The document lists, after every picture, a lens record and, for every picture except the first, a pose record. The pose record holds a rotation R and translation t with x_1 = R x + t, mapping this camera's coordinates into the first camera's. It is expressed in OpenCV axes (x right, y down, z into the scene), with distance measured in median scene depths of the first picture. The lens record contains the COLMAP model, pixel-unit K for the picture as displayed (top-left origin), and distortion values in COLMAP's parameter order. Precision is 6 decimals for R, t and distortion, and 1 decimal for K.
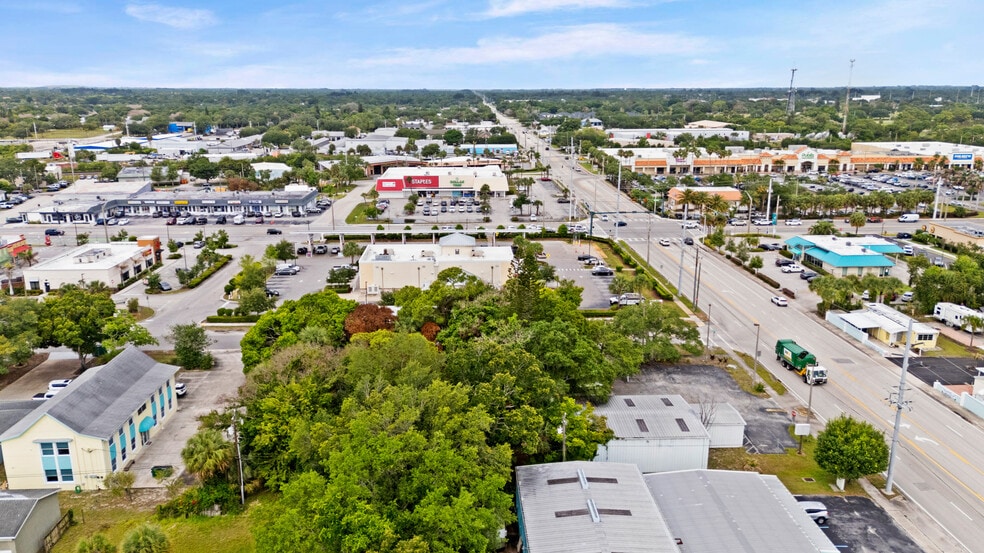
lens RADIAL K [[728.7, 0, 492.0], [0, 728.7, 276.5], [0, 0, 1]] dist [0.087812, -0.091734]
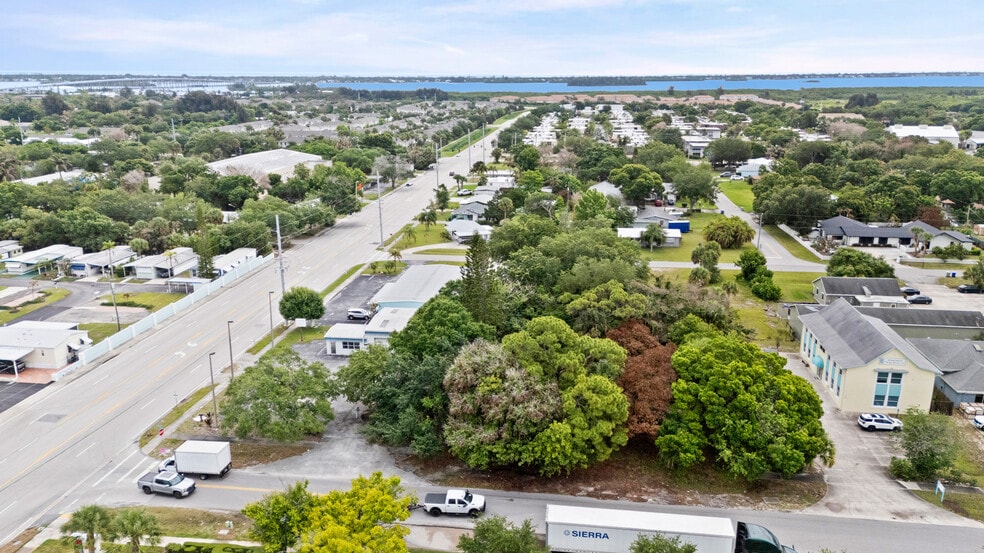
lens RADIAL K [[736.6, 0, 492.0], [0, 736.6, 276.5], [0, 0, 1]] dist [0.078709, -0.070707]
pose [[-0.984175, -0.045821, 0.171173, -0.076633], [0.045423, 0.868476, 0.493645, -0.252906], [-0.171279, 0.493609, -0.852651, 0.986841]]
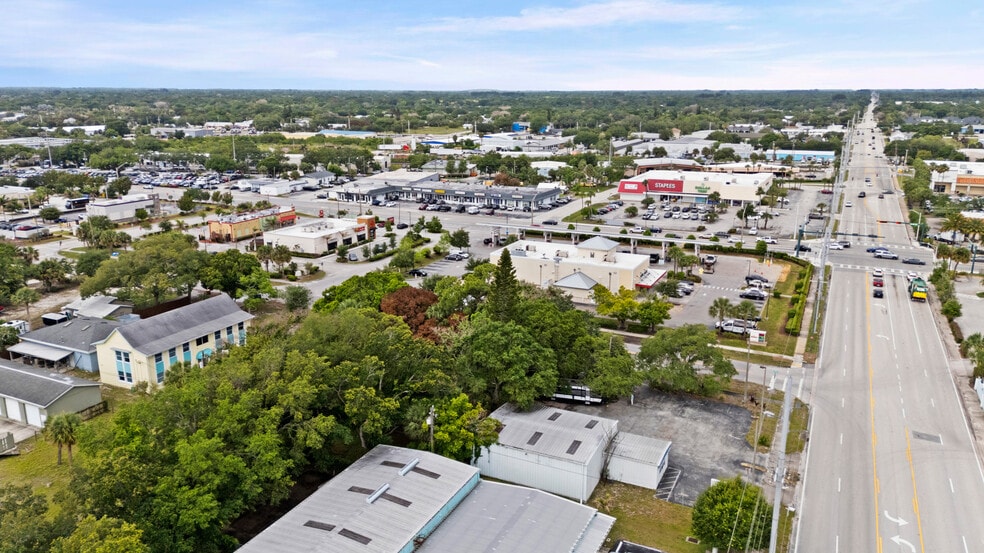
lens RADIAL K [[724.6, 0, 492.0], [0, 724.6, 276.5], [0, 0, 1]] dist [0.093883, -0.106157]
pose [[0.878971, 0.120880, -0.461301, 0.264531], [-0.121184, 0.992204, 0.029092, -0.015306], [0.461221, 0.030331, 0.886767, 0.047145]]
